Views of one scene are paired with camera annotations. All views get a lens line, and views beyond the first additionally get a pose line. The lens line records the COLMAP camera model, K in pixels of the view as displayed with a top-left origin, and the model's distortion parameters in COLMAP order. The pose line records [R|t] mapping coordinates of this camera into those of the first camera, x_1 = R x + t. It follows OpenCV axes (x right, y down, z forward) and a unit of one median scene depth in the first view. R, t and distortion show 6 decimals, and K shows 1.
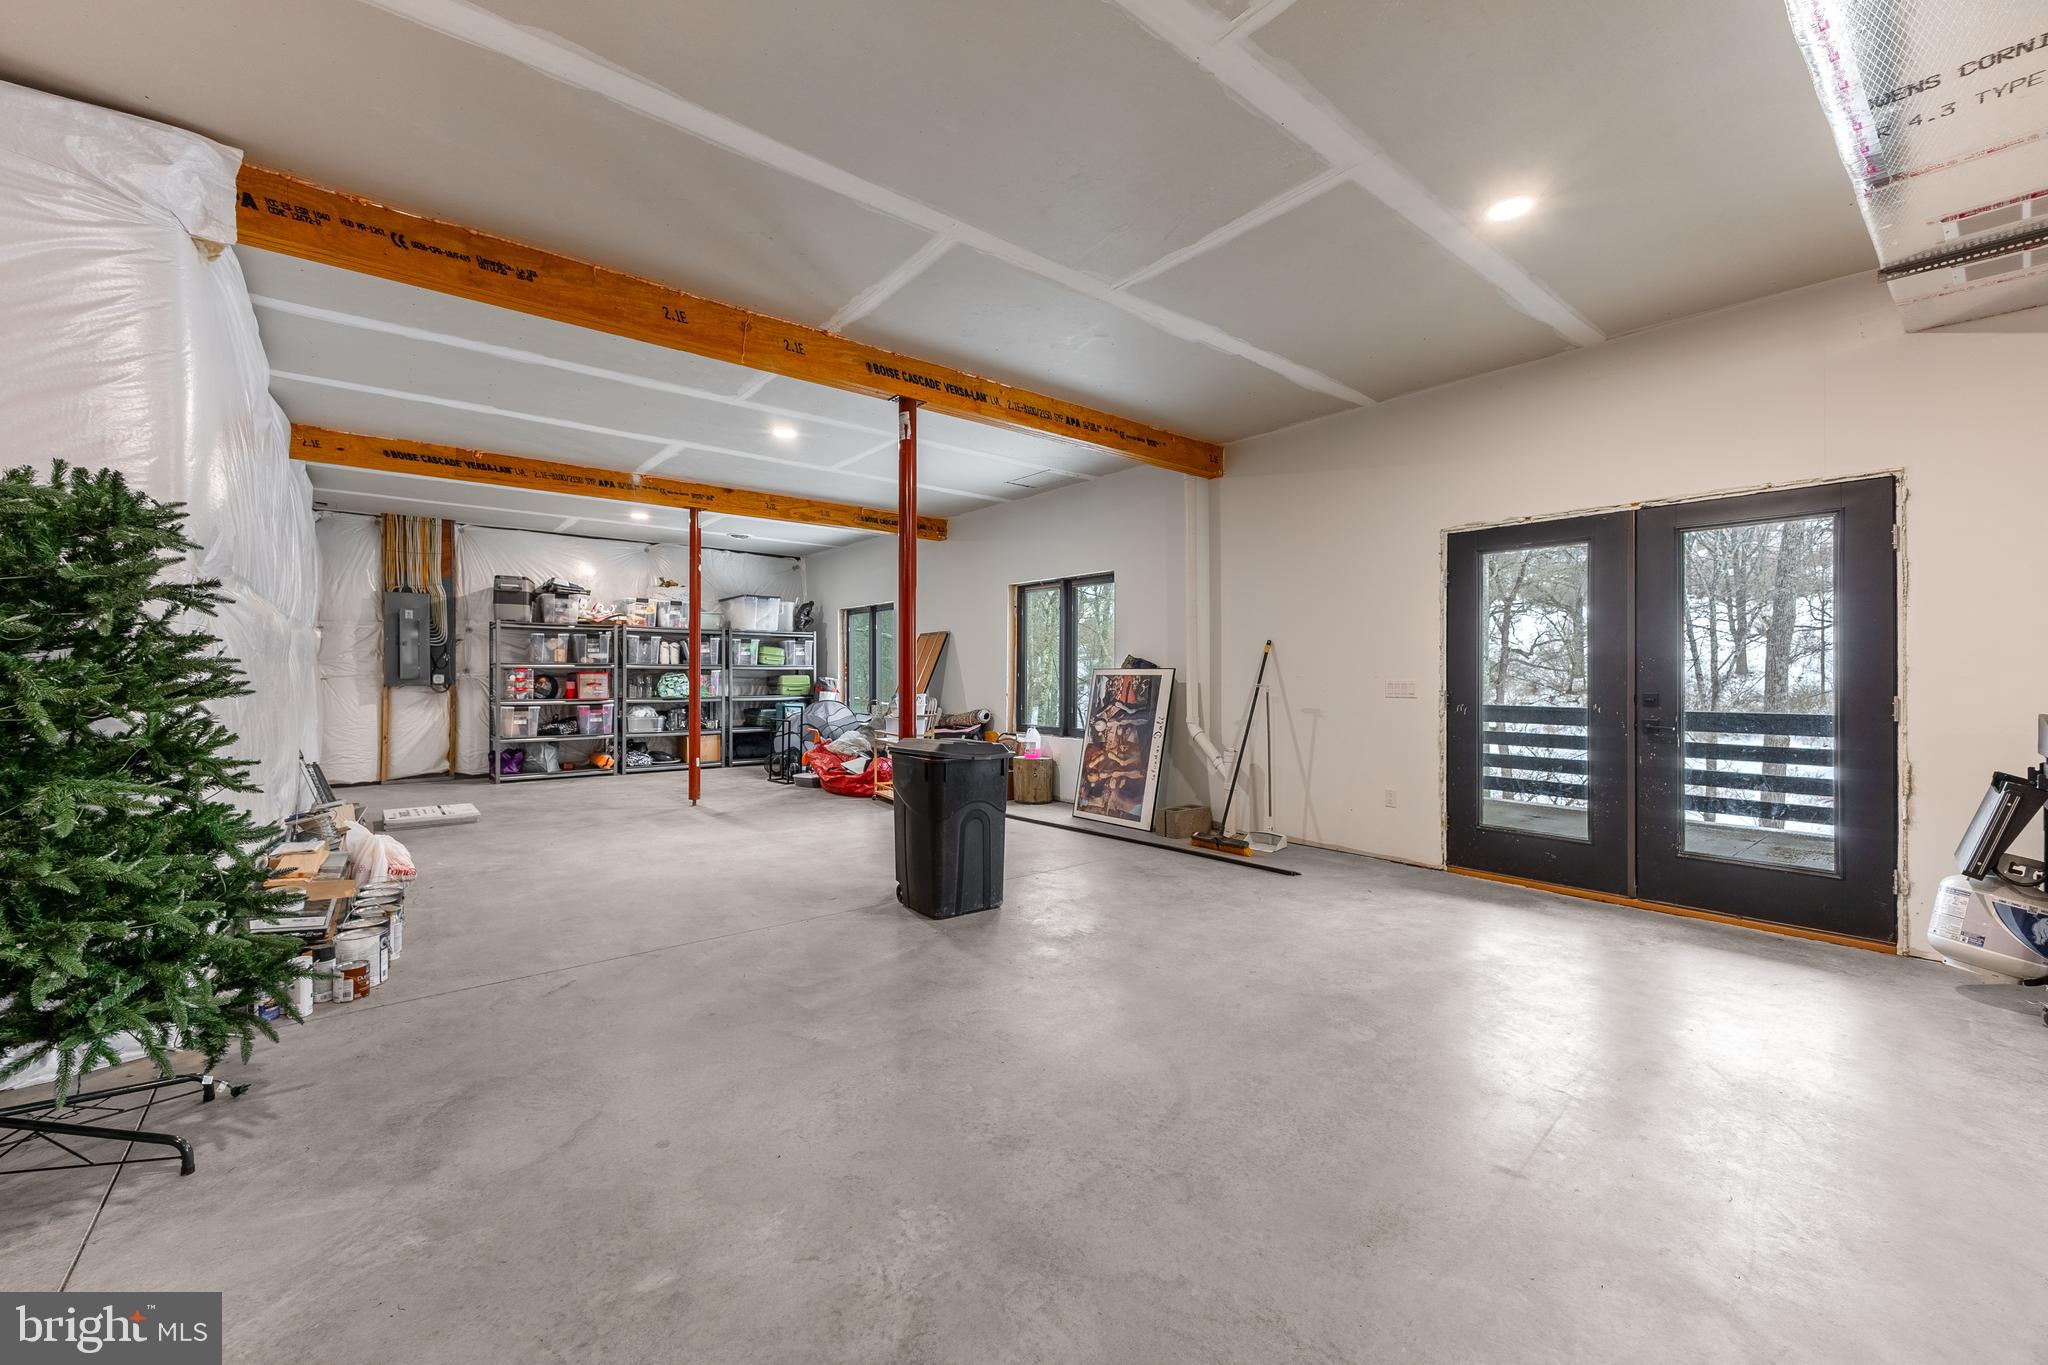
lens RADIAL K [[806.9, 0, 1023.4], [0, 806.9, 675.7], [0, 0, 1]] dist [0.008231, -0.002414]
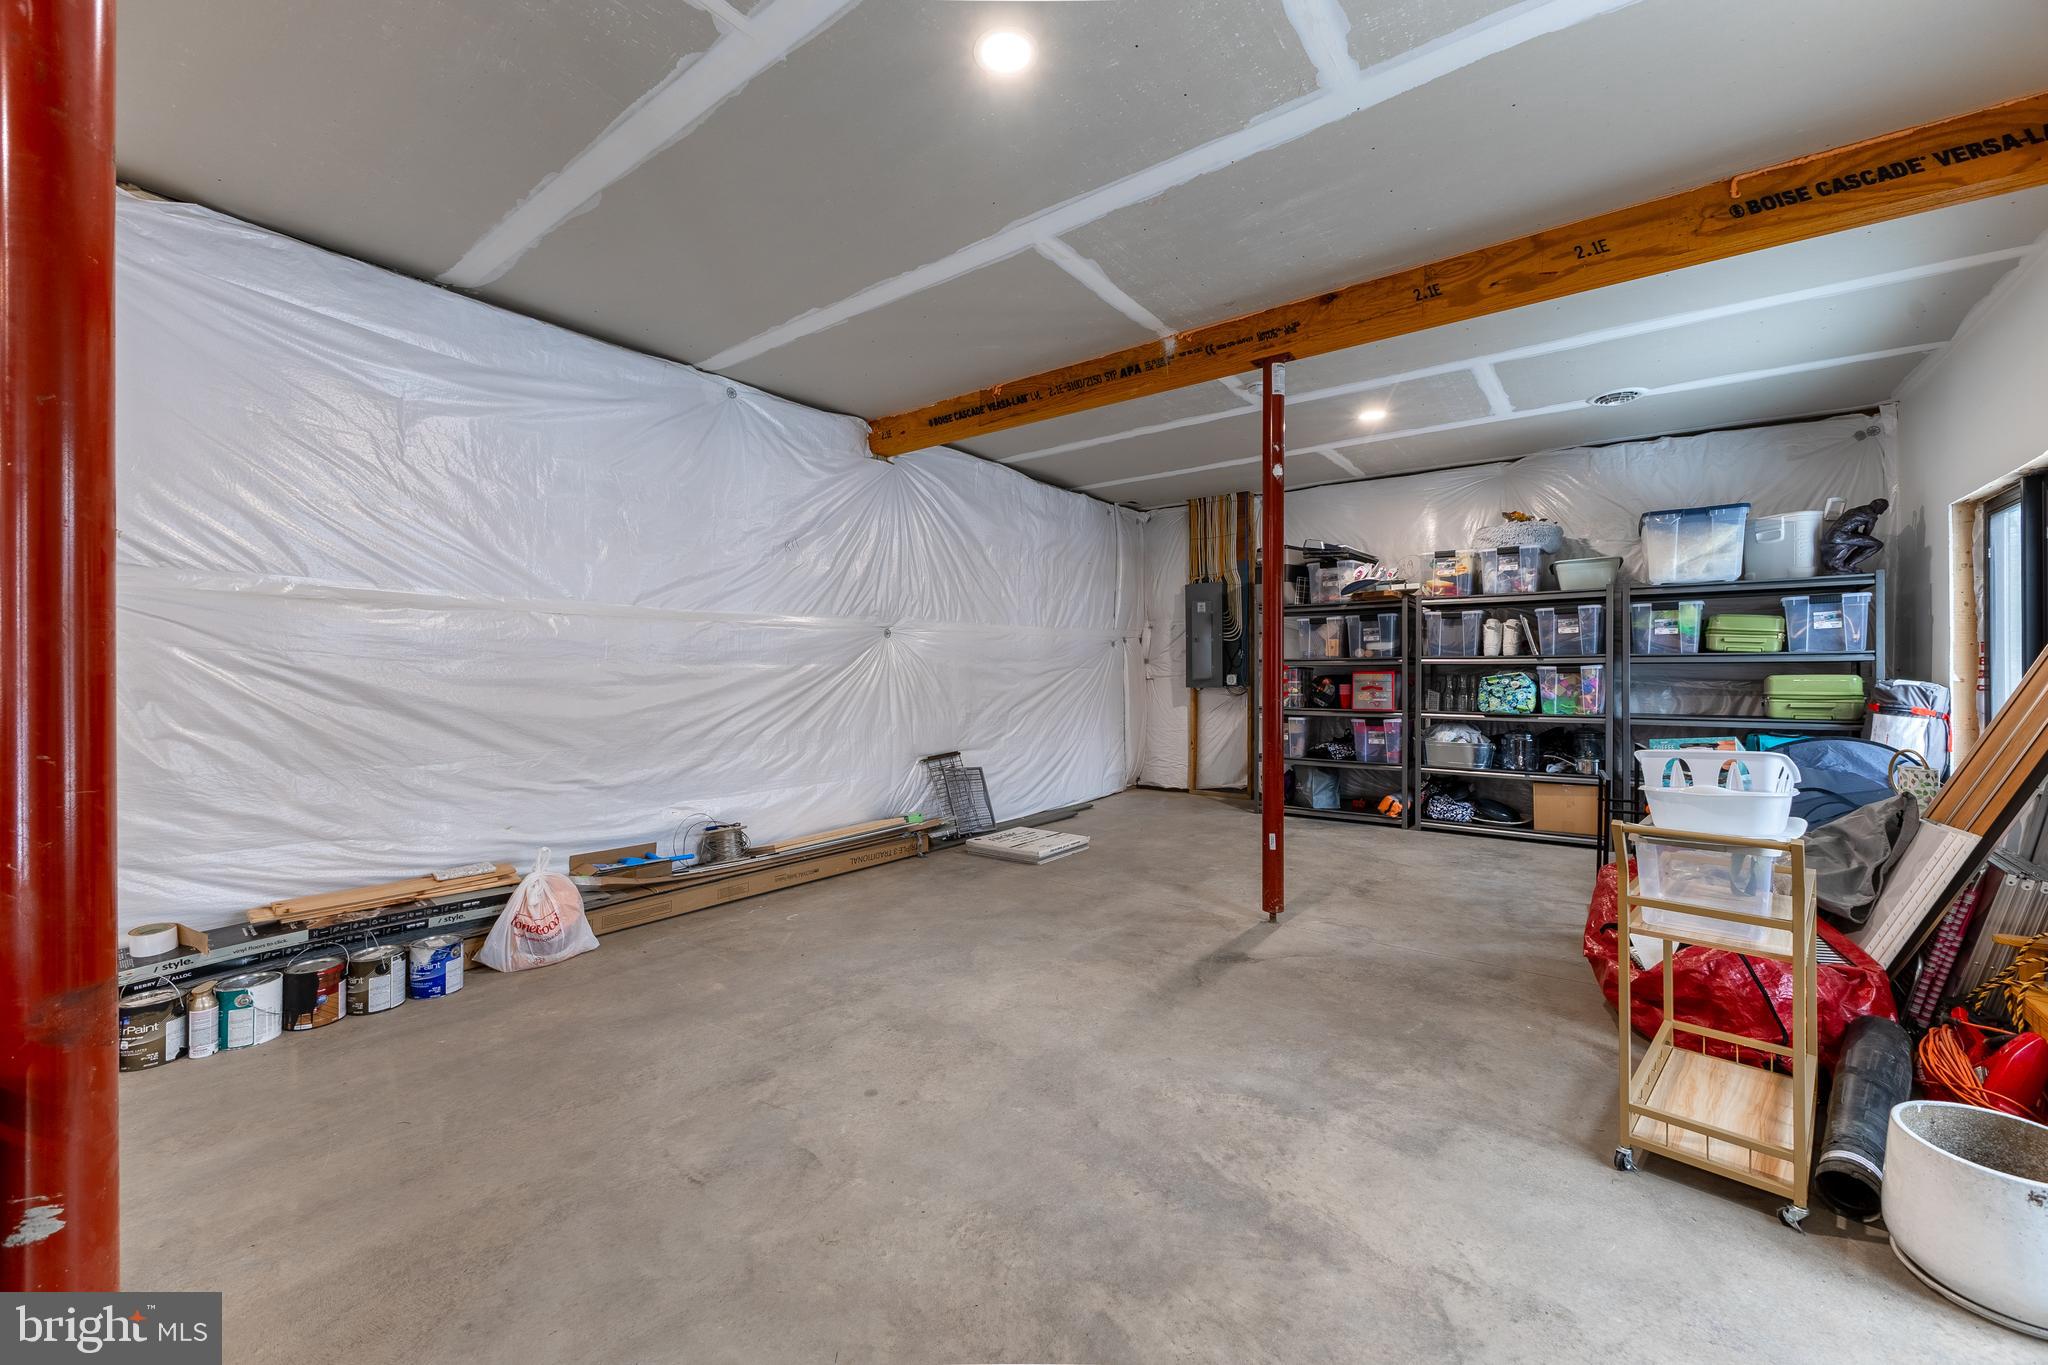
lens RADIAL K [[806.9, 0, 1013.5], [0, 806.9, 680.0], [0, 0, 1]] dist [0.008231, -0.002414]
pose [[0.237923, 0.004395, -0.971274, 0.052888], [0.001362, 0.999987, 0.004858, -0.000248], [0.971283, -0.002479, 0.237914, 0.544356]]
